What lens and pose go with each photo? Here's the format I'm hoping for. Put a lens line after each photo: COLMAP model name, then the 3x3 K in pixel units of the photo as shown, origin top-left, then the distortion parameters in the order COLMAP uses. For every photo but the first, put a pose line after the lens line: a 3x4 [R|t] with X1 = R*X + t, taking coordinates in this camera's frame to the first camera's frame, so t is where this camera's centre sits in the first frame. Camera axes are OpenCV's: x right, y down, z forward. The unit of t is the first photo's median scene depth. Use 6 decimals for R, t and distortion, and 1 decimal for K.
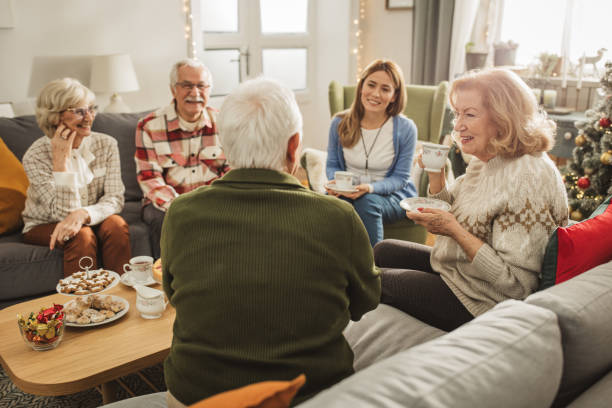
lens RADIAL K [[585.4, 0, 312.2], [0, 585.4, 200.9], [0, 0, 1]] dist [-0.019355, 0.000000]
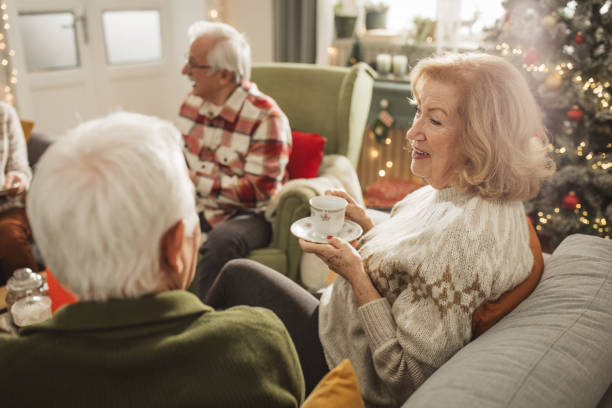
lens RADIAL K [[585.4, 0, 315.8], [0, 585.4, 202.0], [0, 0, 1]] dist [-0.019355, 0.000000]
pose [[0.980358, -0.062382, 0.187099, 0.084022], [0.050416, 0.996407, 0.068052, -0.053269], [-0.190672, -0.057282, 0.979981, 0.188232]]
